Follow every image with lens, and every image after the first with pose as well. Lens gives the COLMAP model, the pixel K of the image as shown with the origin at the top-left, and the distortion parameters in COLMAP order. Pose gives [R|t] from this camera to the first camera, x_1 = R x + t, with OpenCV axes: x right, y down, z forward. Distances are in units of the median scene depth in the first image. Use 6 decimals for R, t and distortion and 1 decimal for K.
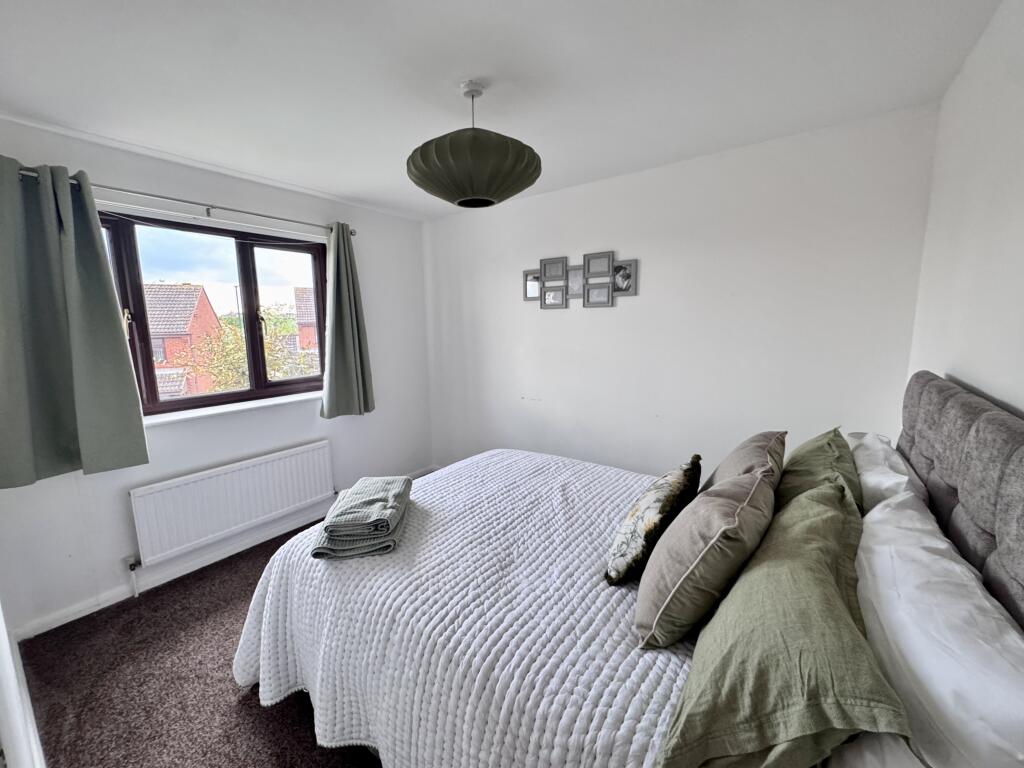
lens RADIAL K [[410.8, 0, 512.0], [0, 410.8, 384.0], [0, 0, 1]] dist [0.000646, 0.000044]
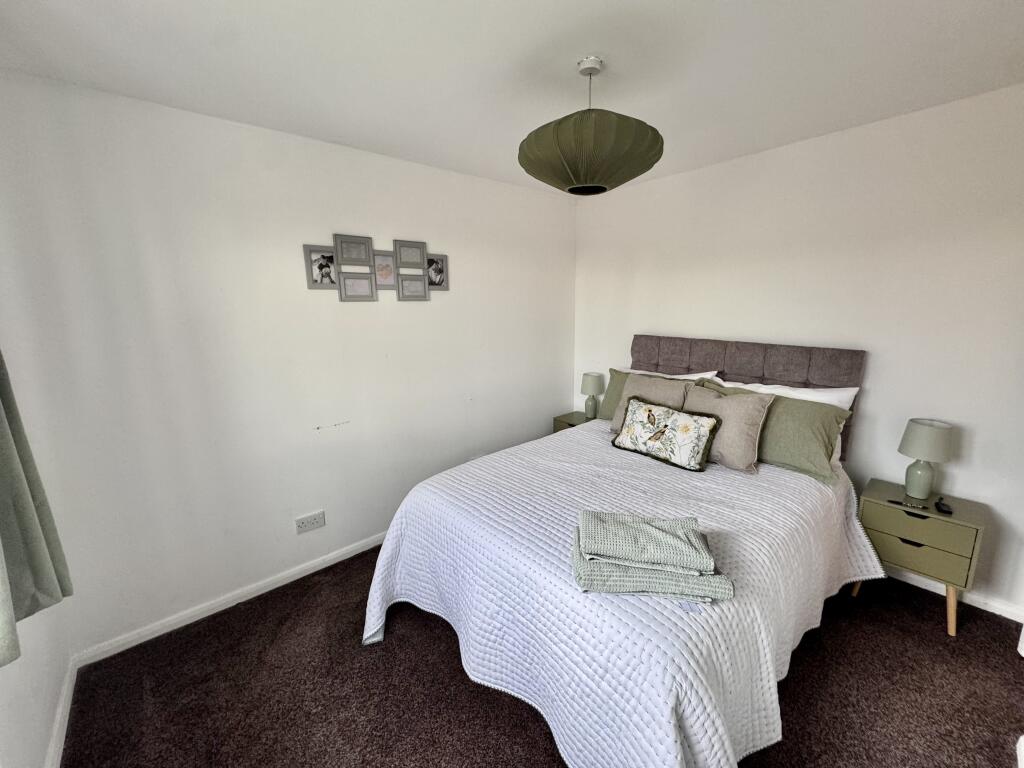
lens RADIAL K [[410.8, 0, 512.0], [0, 410.8, 384.0], [0, 0, 1]] dist [0.000646, 0.000044]
pose [[0.217447, -0.170697, 0.961030, -0.684855], [0.165261, 0.976813, 0.136107, -0.097439], [-0.961980, 0.129225, 0.240615, 0.613828]]
